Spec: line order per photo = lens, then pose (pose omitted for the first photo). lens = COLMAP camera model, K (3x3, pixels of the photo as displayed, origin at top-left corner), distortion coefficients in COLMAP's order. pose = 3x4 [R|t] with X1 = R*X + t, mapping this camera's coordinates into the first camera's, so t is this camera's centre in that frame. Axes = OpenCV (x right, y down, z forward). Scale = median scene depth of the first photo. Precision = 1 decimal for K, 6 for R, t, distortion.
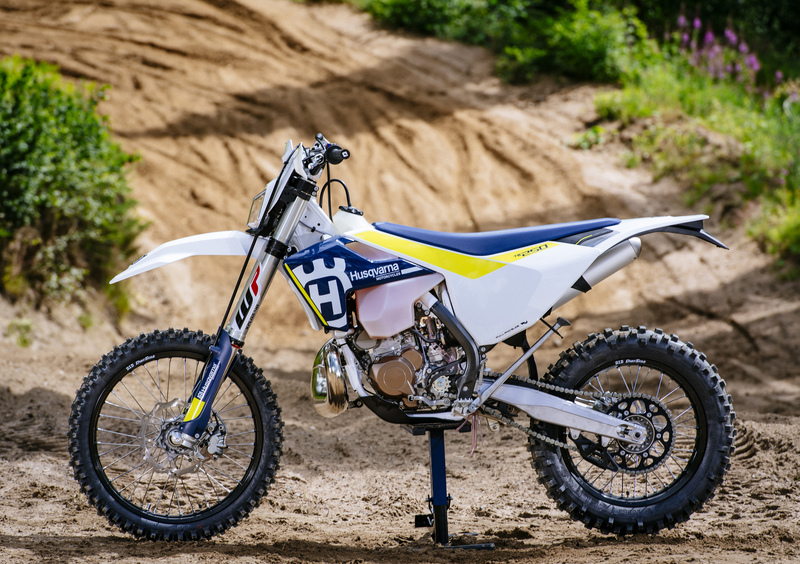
lens RADIAL K [[4720.1, 0, 402.2], [0, 4720.1, 282.2], [0, 0, 1]] dist [-0.212675, 0.000000]
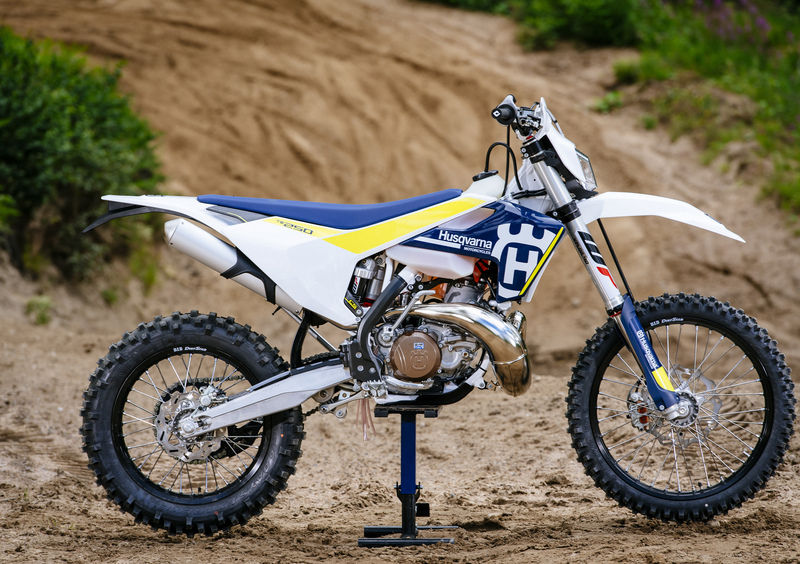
lens RADIAL K [[4462.0, 0, 398.5], [0, 4462.0, 282.5], [0, 0, 1]] dist [-0.257165, 0.000000]
pose [[0.999523, -0.028616, -0.011600, 0.015116], [0.028716, 0.999552, 0.008473, -0.002295], [0.011352, -0.008802, 0.999897, 0.092528]]
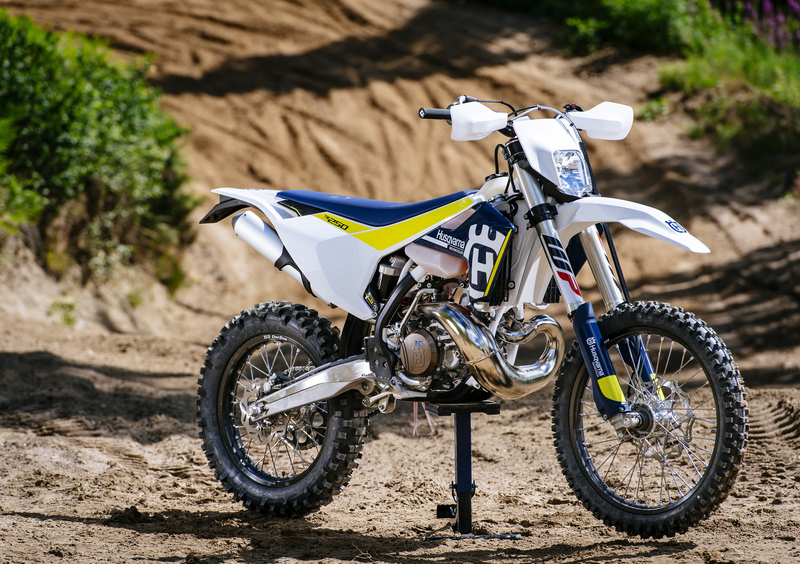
lens RADIAL K [[4720.1, 0, 399.5], [0, 4720.1, 281.6], [0, 0, 1]] dist [-0.212675, 0.000000]
pose [[0.999840, -0.007799, -0.016127, 0.009168], [0.007884, 0.999955, 0.005190, 0.000118], [0.016086, -0.005316, 0.999856, 0.046611]]
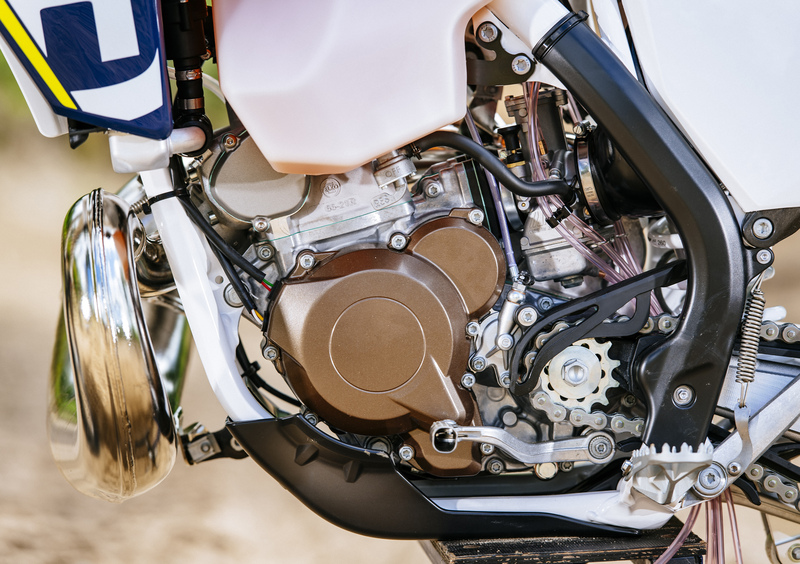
lens RADIAL K [[3960.7, 0, 399.5], [0, 3960.7, 281.8], [0, 0, 1]] dist [0.214186, 0.000000]
pose [[0.999012, 0.016703, -0.041180, 0.006407], [-0.015792, 0.999626, 0.022341, 0.011019], [0.041538, -0.021668, 0.998902, 0.691440]]
